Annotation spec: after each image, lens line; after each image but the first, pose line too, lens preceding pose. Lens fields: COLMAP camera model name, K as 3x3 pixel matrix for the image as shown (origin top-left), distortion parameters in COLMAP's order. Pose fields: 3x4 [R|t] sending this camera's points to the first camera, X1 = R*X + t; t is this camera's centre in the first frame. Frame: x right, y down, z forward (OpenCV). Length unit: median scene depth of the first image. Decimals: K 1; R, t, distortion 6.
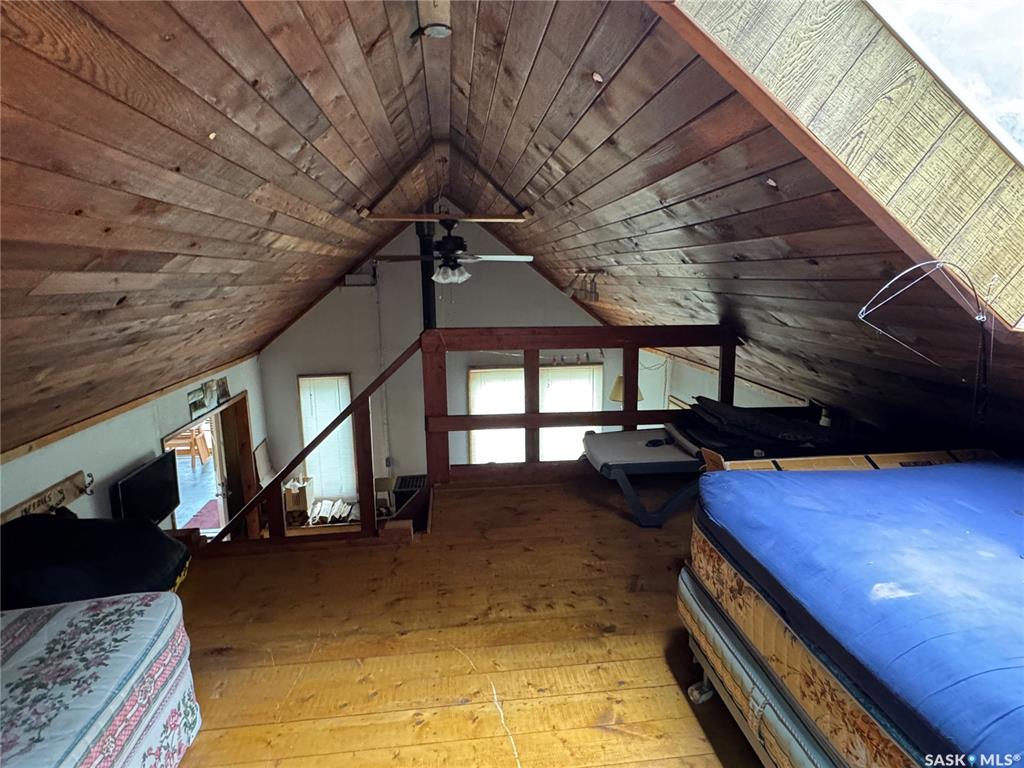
lens RADIAL K [[559.3, 0, 512.0], [0, 559.3, 384.0], [0, 0, 1]] dist [-0.003521, 0.000405]
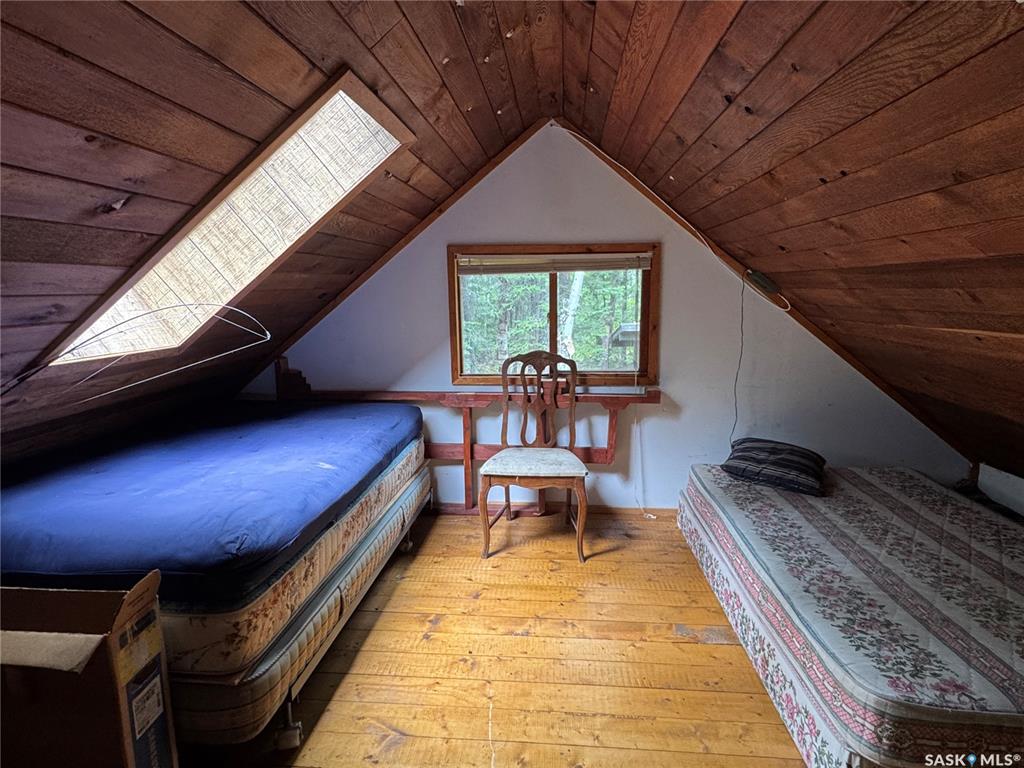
lens RADIAL K [[559.3, 0, 512.0], [0, 559.3, 384.0], [0, 0, 1]] dist [-0.003521, 0.000405]
pose [[-0.980064, -0.005492, 0.198605, -0.284609], [0.063716, 0.938132, 0.340366, -0.408951], [-0.188187, 0.346235, -0.919079, 1.977966]]
